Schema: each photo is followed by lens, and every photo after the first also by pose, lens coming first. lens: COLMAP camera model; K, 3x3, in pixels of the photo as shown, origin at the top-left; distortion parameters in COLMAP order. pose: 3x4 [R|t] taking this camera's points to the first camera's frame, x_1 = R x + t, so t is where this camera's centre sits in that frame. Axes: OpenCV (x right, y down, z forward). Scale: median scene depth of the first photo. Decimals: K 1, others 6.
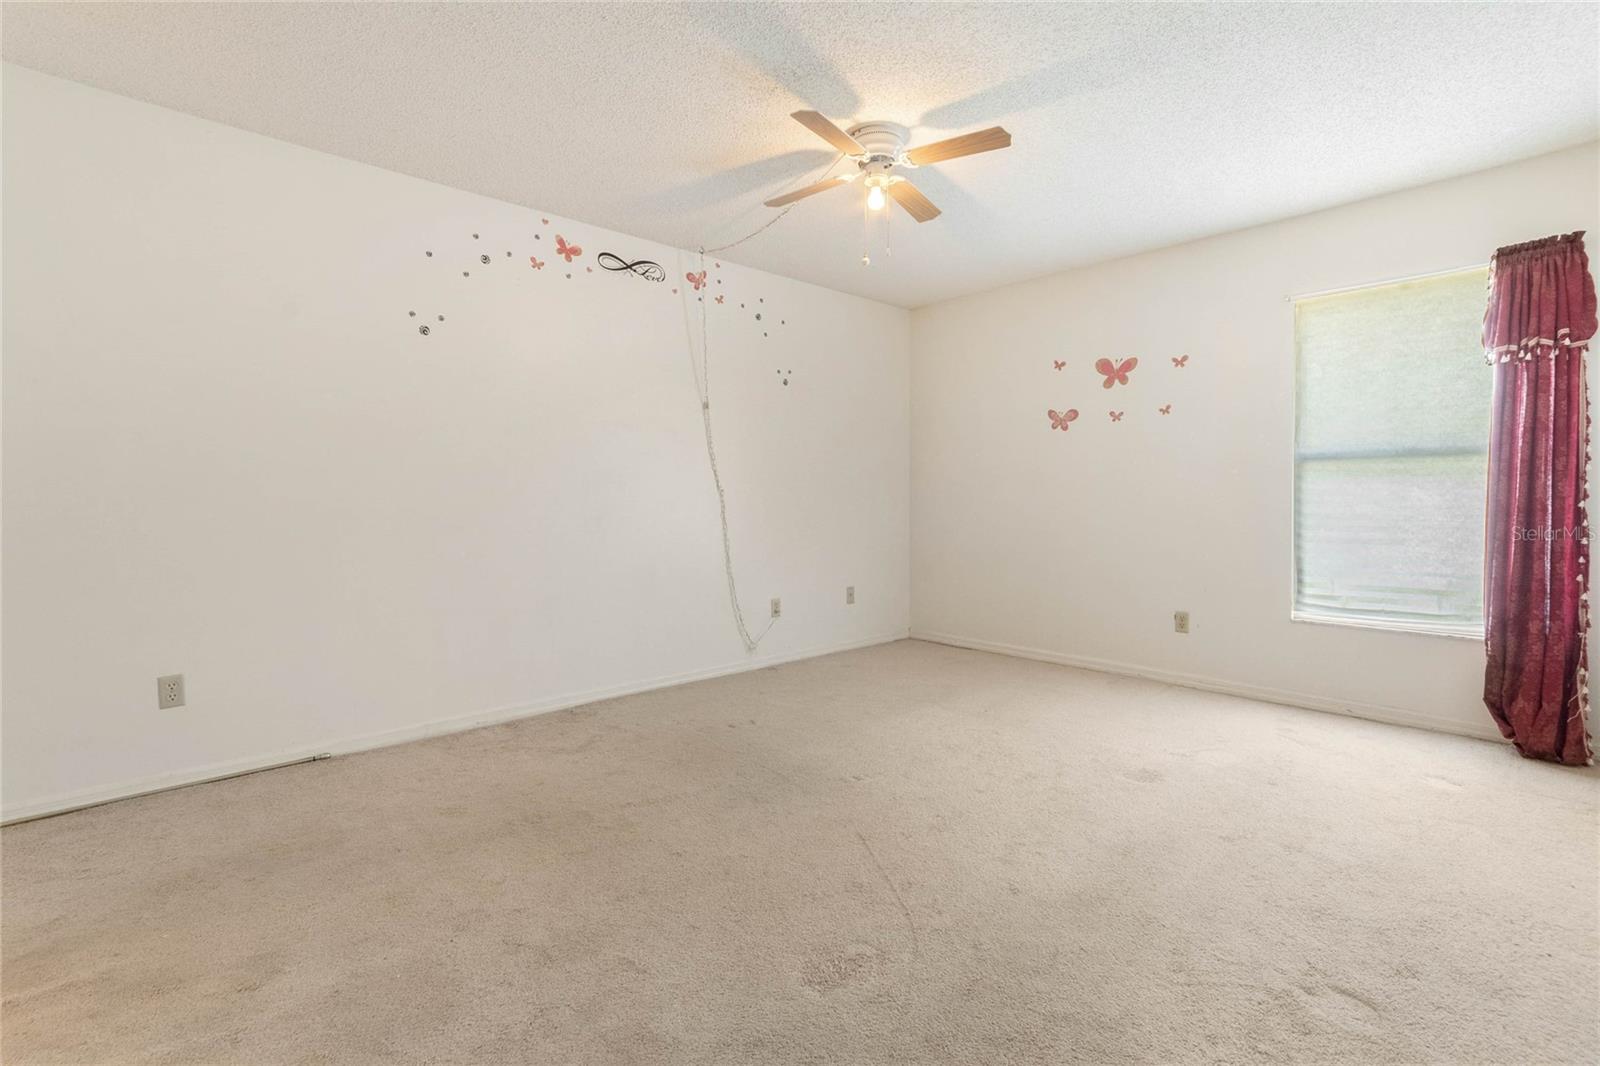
lens RADIAL K [[741.5, 0, 800.0], [0, 741.5, 533.0], [0, 0, 1]] dist [0.000476, 0.000192]
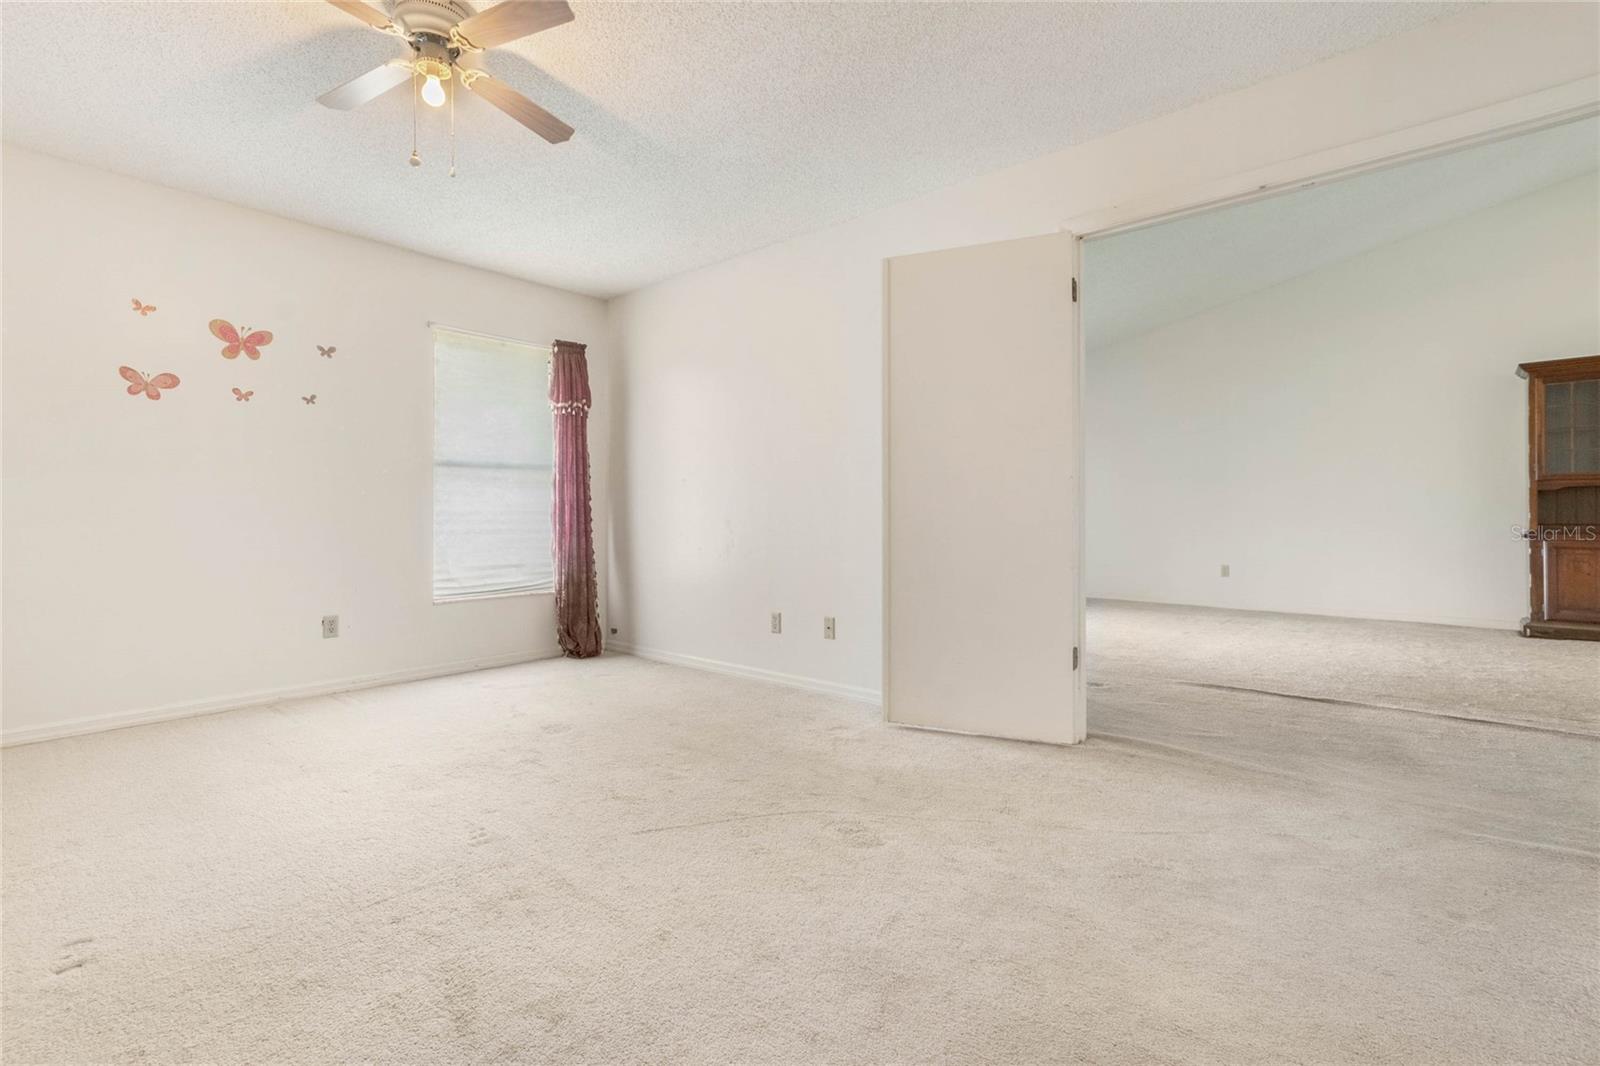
lens RADIAL K [[741.5, 0, 800.0], [0, 741.5, 533.0], [0, 0, 1]] dist [0.000476, 0.000192]
pose [[-0.132313, -0.023676, 0.990925, -0.507397], [0.047096, 0.998435, 0.030144, 0.000623], [-0.990089, 0.050657, -0.130991, 0.529130]]
